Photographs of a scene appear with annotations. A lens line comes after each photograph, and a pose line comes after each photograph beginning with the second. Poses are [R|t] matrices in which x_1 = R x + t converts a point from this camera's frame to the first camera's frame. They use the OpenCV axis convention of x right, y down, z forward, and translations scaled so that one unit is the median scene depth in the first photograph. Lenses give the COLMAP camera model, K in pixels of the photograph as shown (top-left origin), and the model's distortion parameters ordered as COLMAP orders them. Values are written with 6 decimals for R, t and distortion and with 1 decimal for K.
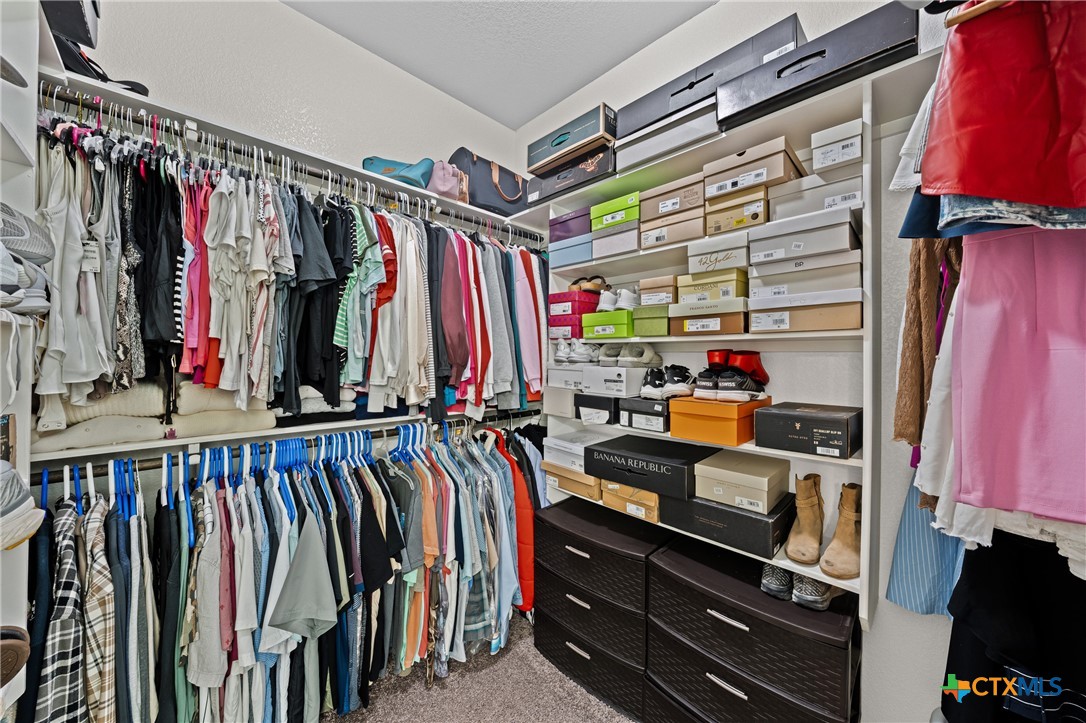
lens RADIAL K [[375.3, 0, 544.9], [0, 375.3, 357.4], [0, 0, 1]] dist [-0.001152, 0.000076]
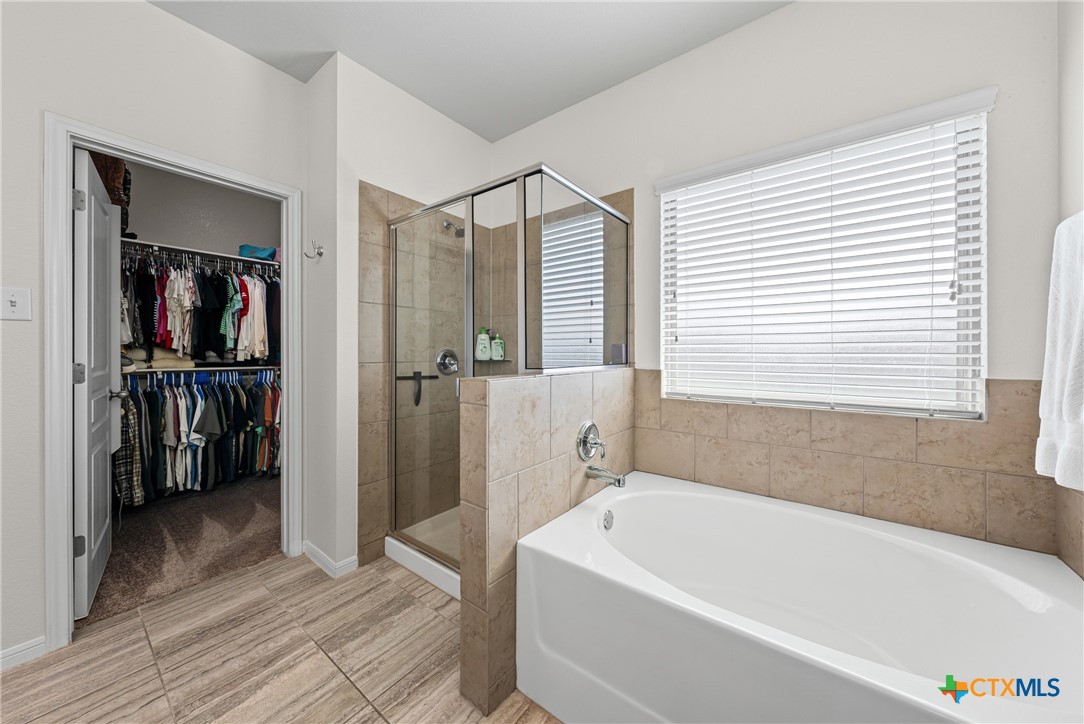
lens RADIAL K [[368.1, 0, 542.8], [0, 368.1, 354.5], [0, 0, 1]] dist [0.002918, 0.000049]
pose [[0.991852, -0.016279, 0.126353, 1.299024], [0.016060, 0.999867, 0.002754, 0.140549], [-0.126381, -0.000703, 0.991982, -1.768406]]
